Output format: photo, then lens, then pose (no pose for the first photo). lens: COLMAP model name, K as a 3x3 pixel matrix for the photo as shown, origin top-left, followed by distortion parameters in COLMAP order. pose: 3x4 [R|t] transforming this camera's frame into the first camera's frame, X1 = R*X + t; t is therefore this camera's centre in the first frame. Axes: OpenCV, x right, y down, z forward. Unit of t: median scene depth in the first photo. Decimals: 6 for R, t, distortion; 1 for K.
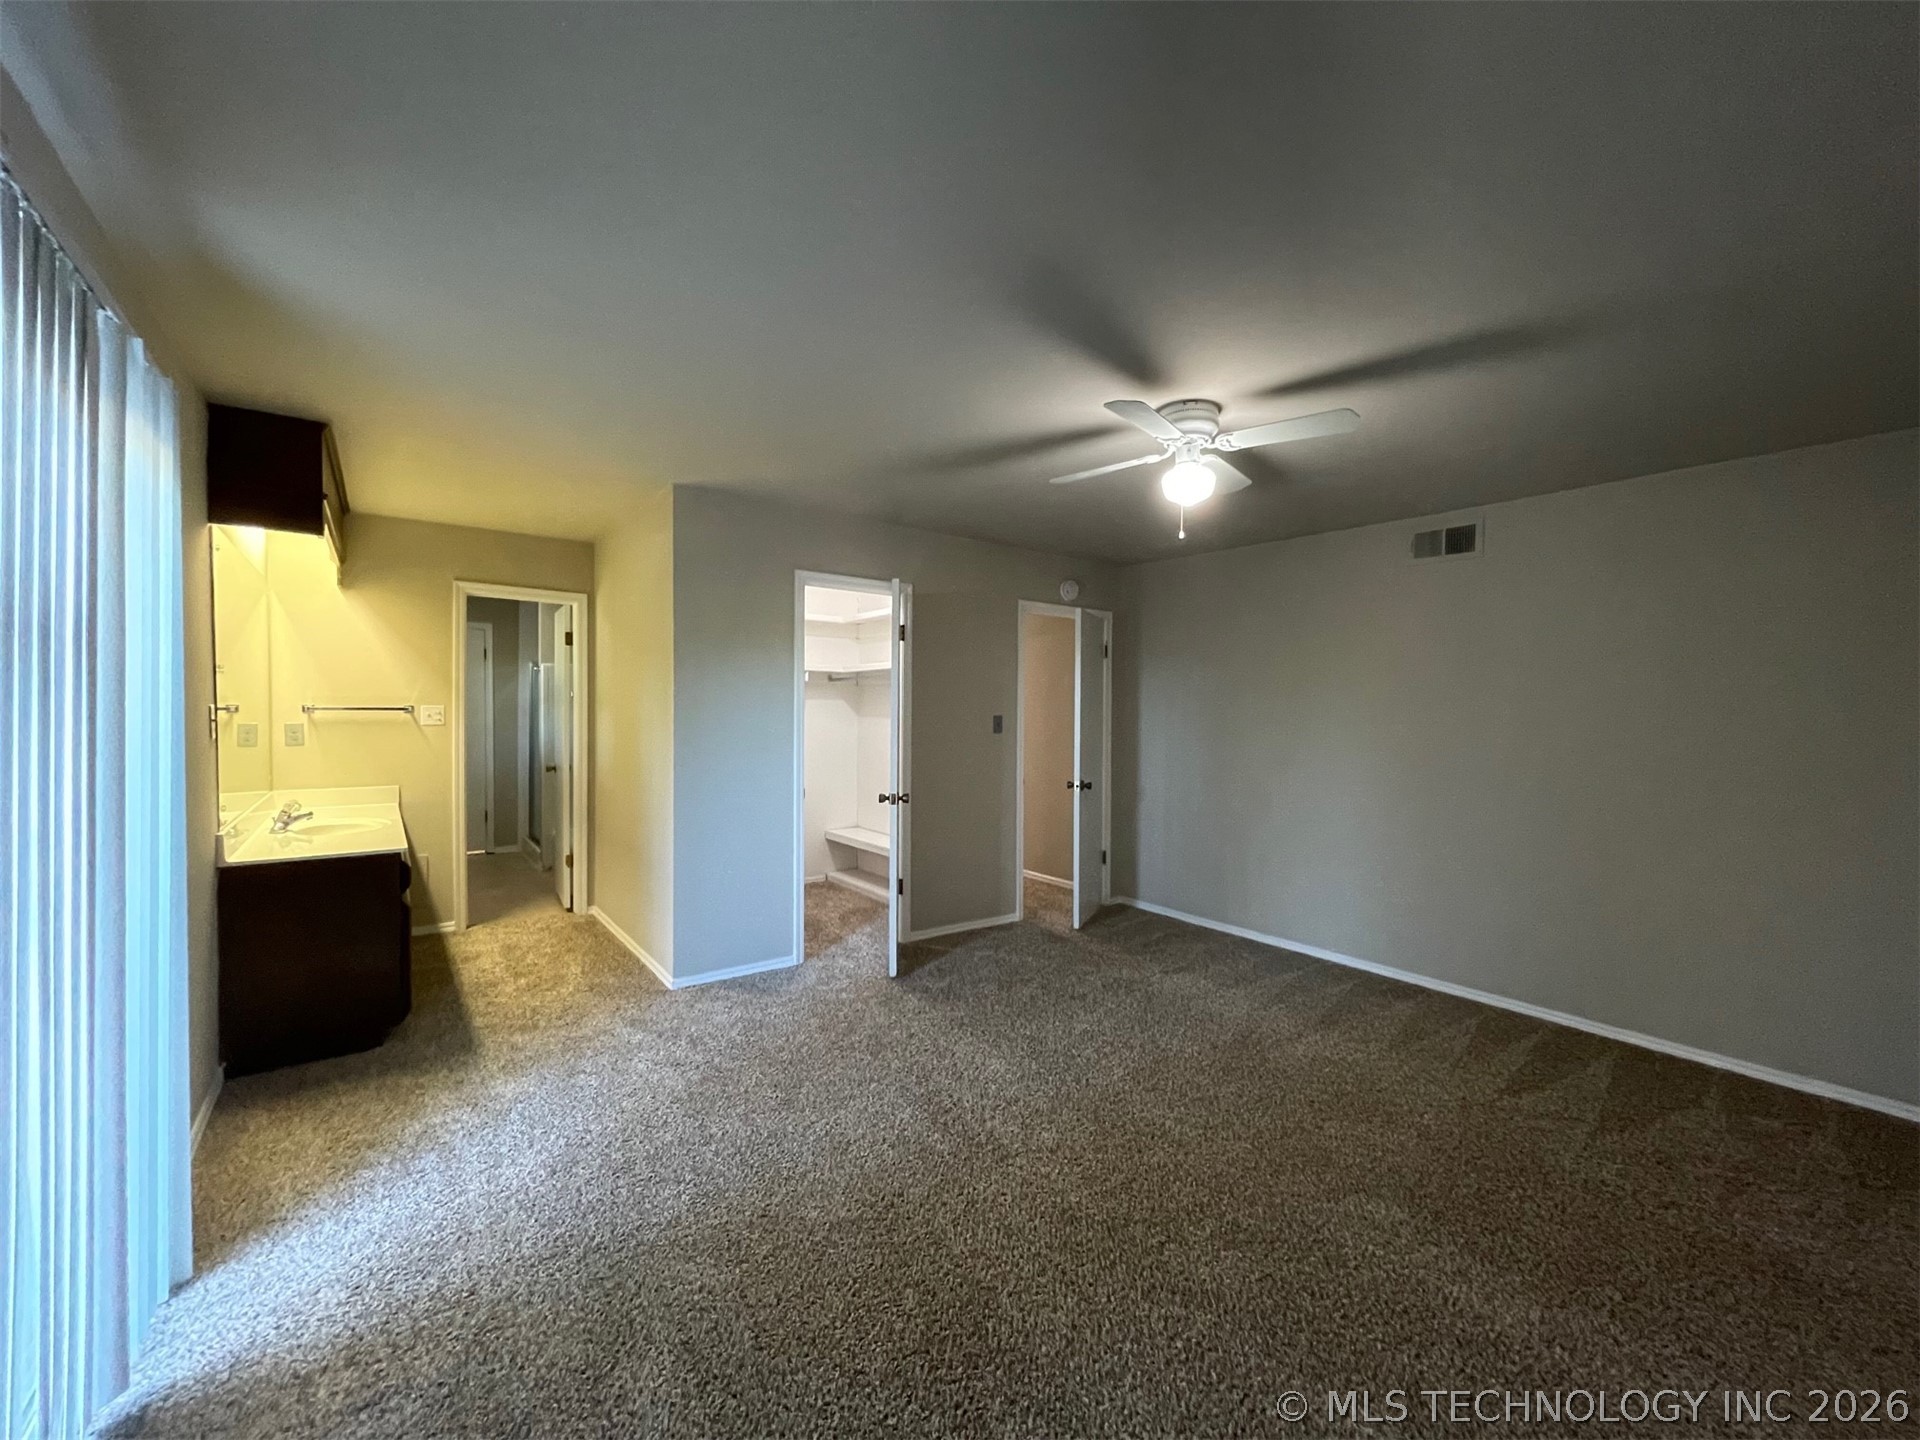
lens RADIAL K [[770.5, 0, 940.6], [0, 770.5, 717.3], [0, 0, 1]] dist [-0.004149, 0.000138]
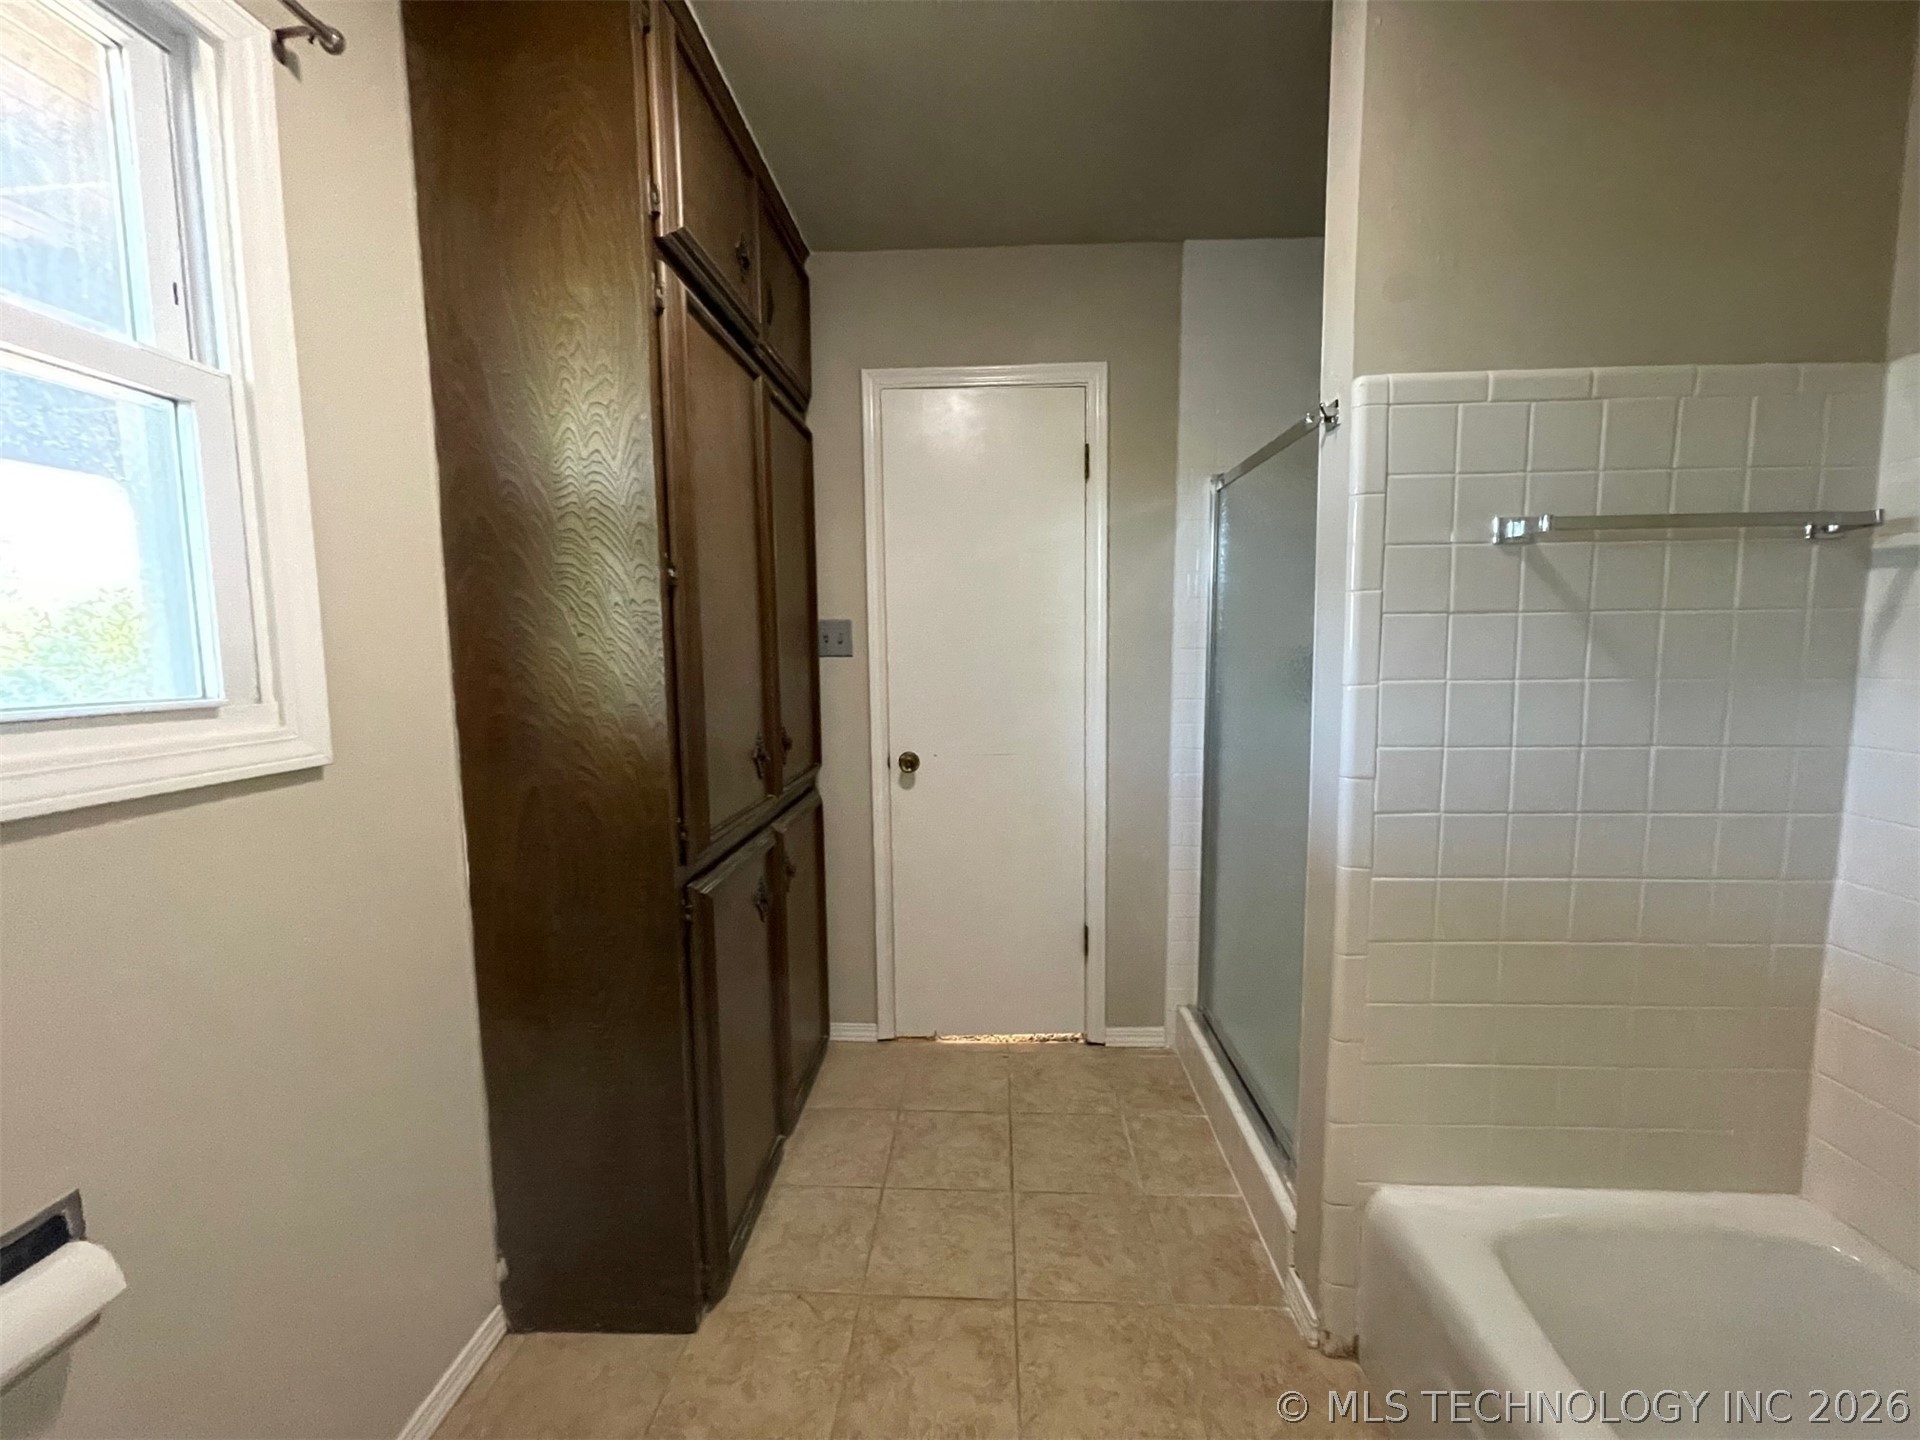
lens RADIAL K [[770.5, 0, 959.9], [0, 770.5, 714.9], [0, 0, 1]] dist [-0.004149, 0.000138]
pose [[0.783312, 0.052283, -0.619427, -0.597225], [0.000009, 0.996456, 0.084116, -0.002330], [0.621629, -0.065895, 0.780535, 0.985313]]
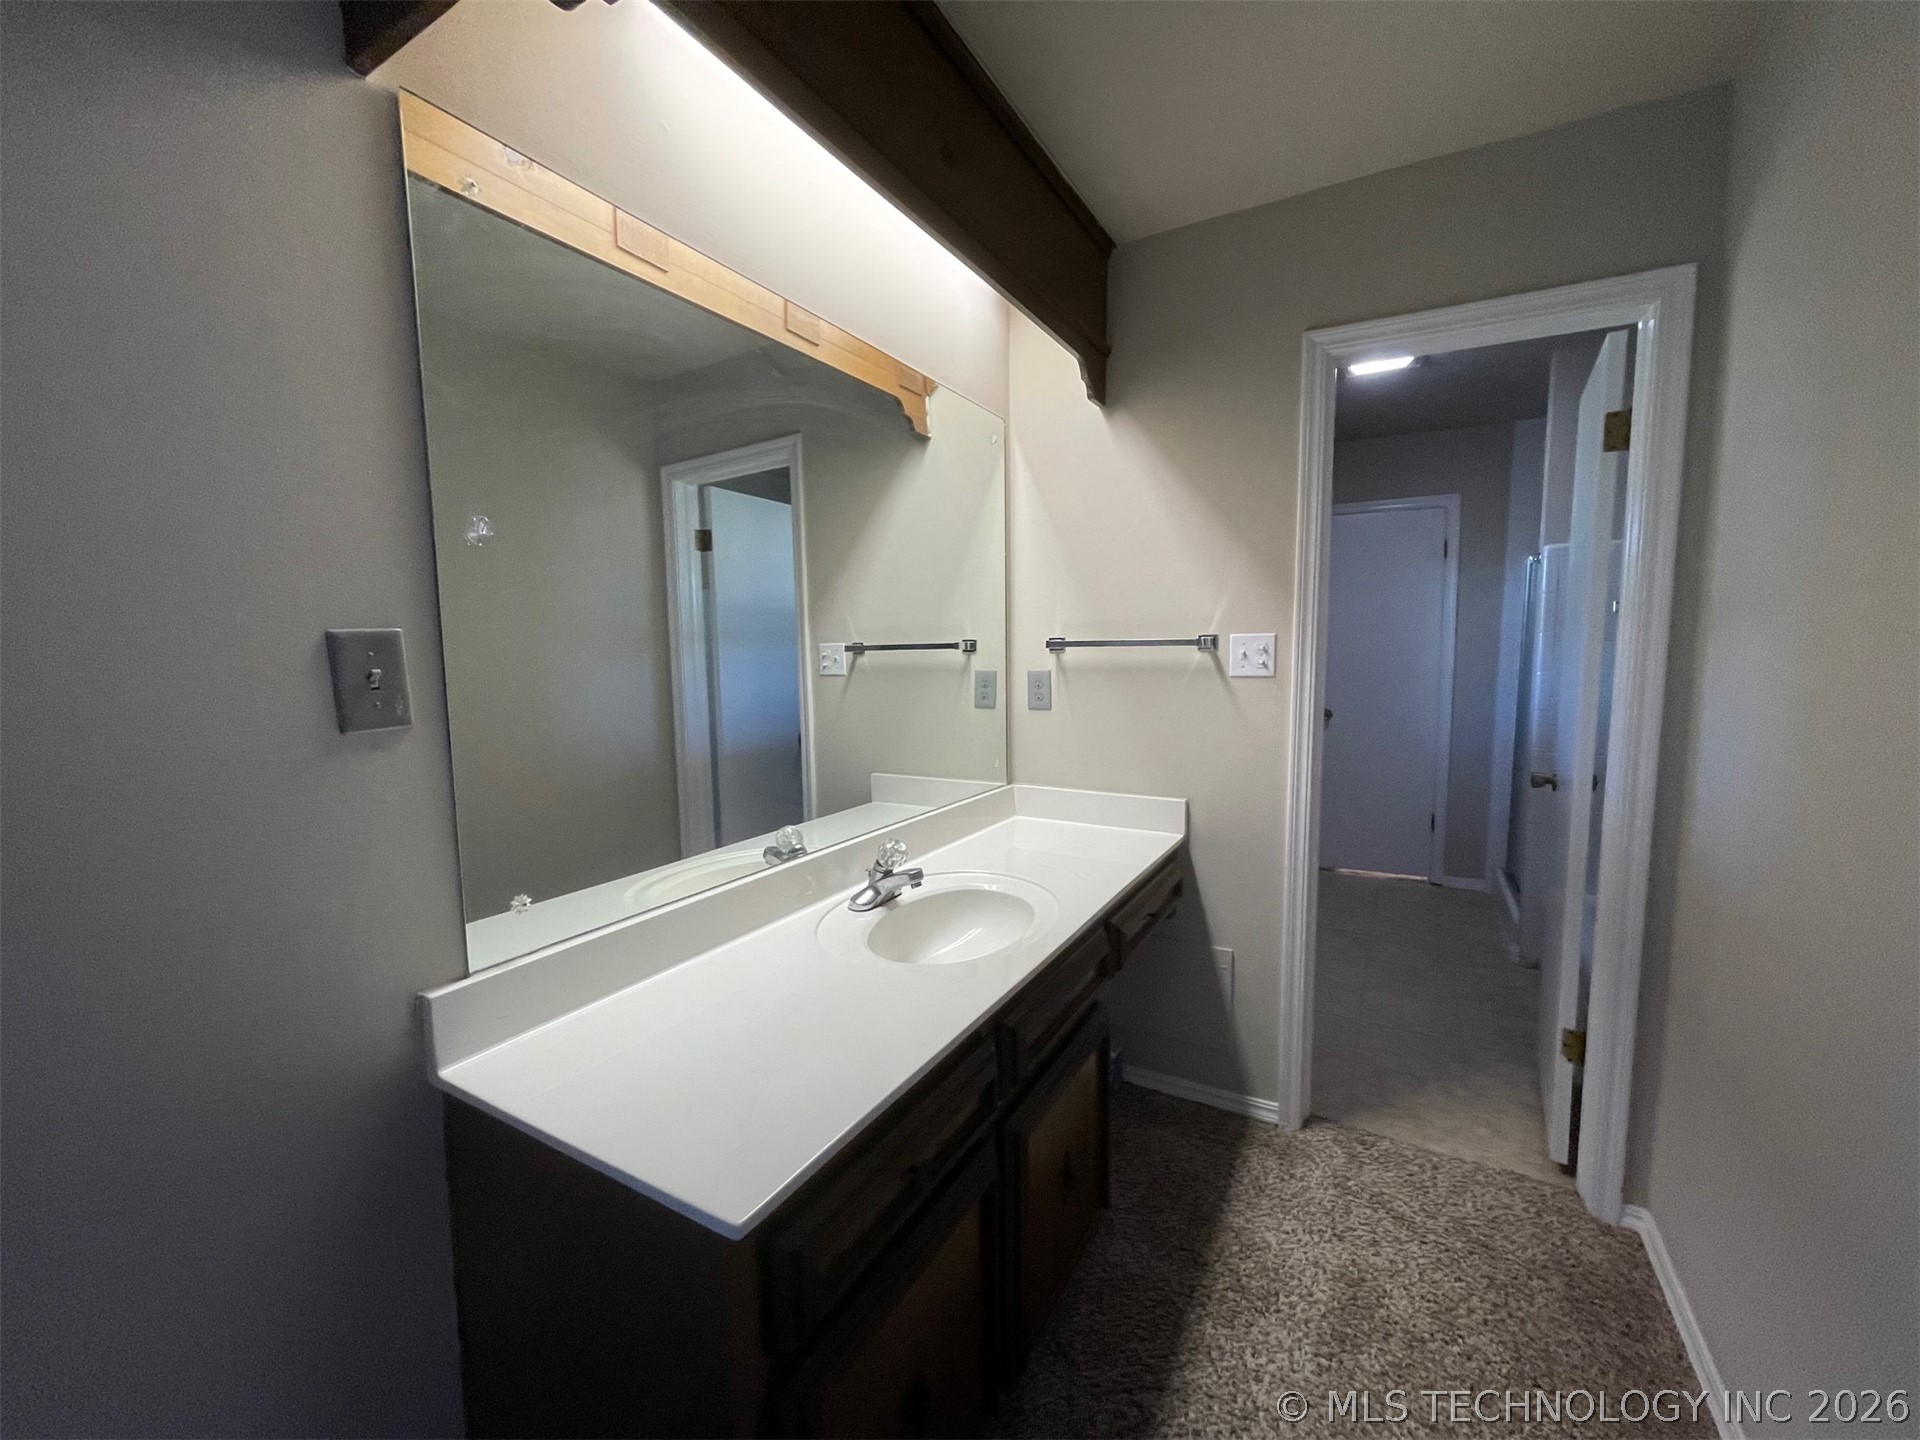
lens RADIAL K [[770.5, 0, 960.9], [0, 770.5, 726.6], [0, 0, 1]] dist [-0.004149, 0.000138]
pose [[0.411597, 0.080804, -0.907777, -0.282343], [0.000975, 0.996022, 0.089101, -0.001420], [0.911365, -0.037559, 0.409881, 0.589073]]
